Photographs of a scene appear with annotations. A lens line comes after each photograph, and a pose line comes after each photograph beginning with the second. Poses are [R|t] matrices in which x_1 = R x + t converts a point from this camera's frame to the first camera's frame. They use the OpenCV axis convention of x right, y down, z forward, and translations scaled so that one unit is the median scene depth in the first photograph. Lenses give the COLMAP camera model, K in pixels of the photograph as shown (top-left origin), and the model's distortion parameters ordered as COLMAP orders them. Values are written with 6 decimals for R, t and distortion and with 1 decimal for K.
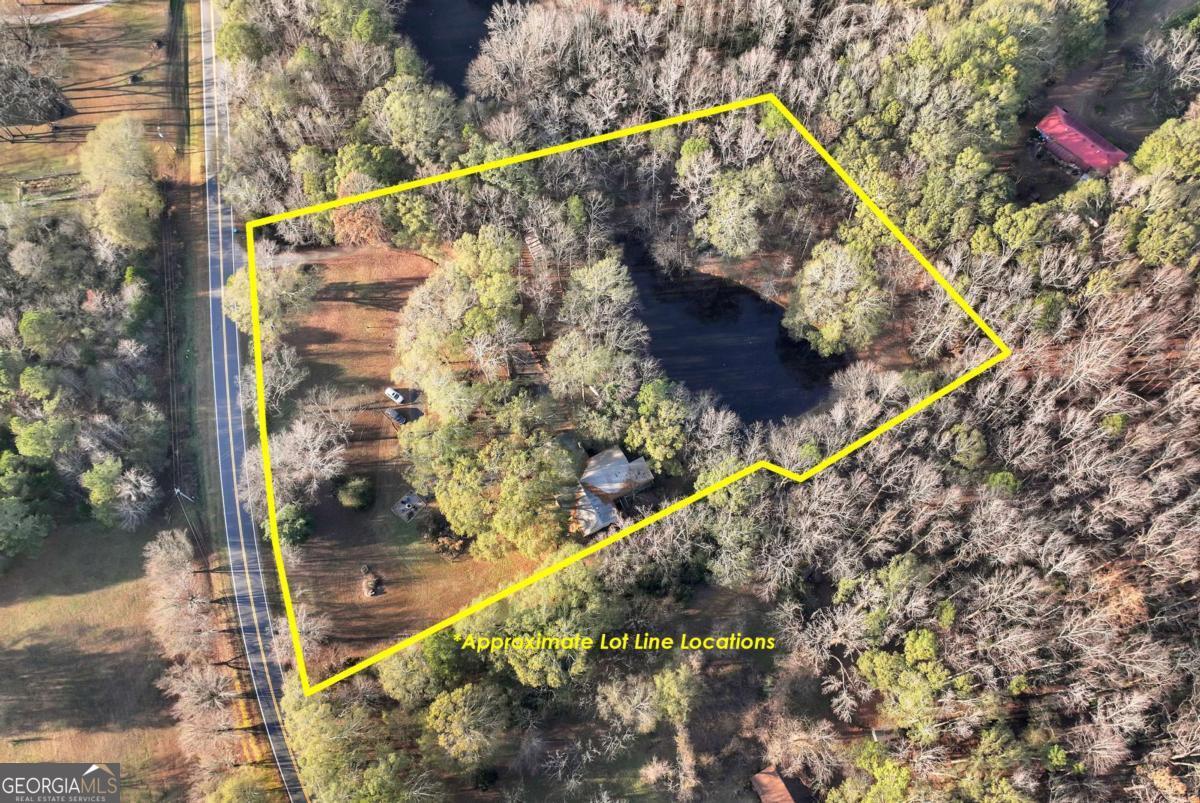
lens RADIAL K [[869.6, 0, 620.4], [0, 869.6, 377.0], [0, 0, 1]] dist [-0.001444, 0.002043]
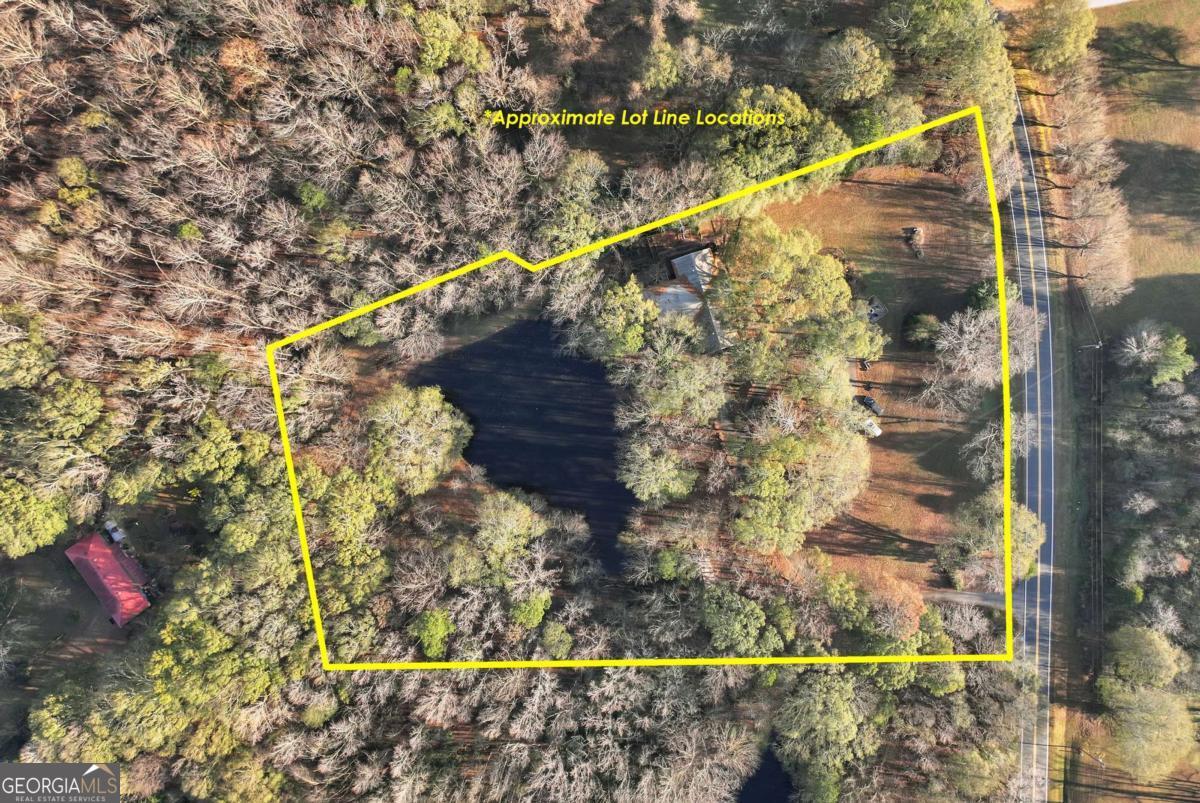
lens RADIAL K [[863.9, 0, 600.0], [0, 863.9, 401.5], [0, 0, 1]] dist [-0.002931, 0.000580]
pose [[-0.983657, -0.179043, 0.019019, 0.035033], [0.177020, -0.942392, 0.283833, -0.312428], [-0.032895, 0.282561, 0.958685, 0.062386]]
